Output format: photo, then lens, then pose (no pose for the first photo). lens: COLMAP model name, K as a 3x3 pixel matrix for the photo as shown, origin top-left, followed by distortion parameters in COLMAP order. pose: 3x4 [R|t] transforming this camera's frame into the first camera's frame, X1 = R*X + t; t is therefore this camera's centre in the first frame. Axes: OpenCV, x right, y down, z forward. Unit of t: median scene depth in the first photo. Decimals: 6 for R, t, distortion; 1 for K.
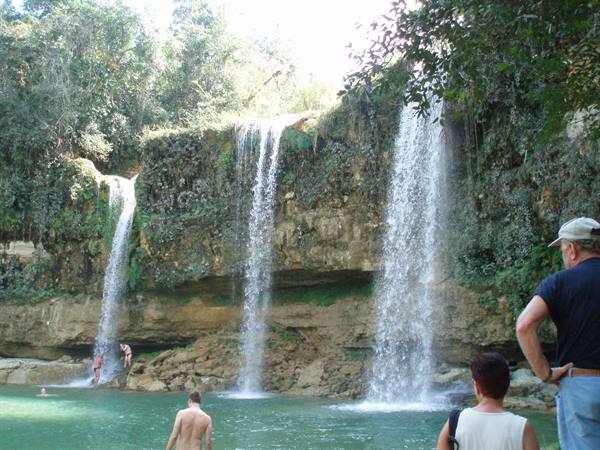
lens RADIAL K [[629.5, 0, 300.0], [0, 629.5, 225.0], [0, 0, 1]] dist [-0.113515, 0.000142]
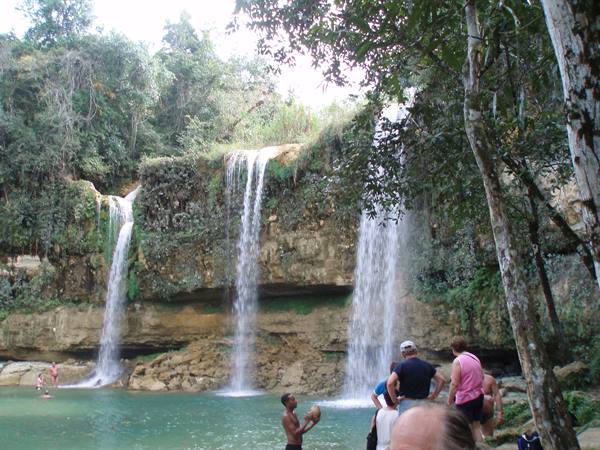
lens RADIAL K [[629.5, 0, 300.0], [0, 629.5, 225.0], [0, 0, 1]] dist [-0.113515, 0.000142]
pose [[0.999218, -0.001838, 0.039507, -0.011939], [0.001443, 0.999949, 0.010023, -0.044884], [-0.039524, -0.009958, 0.999169, -0.140833]]
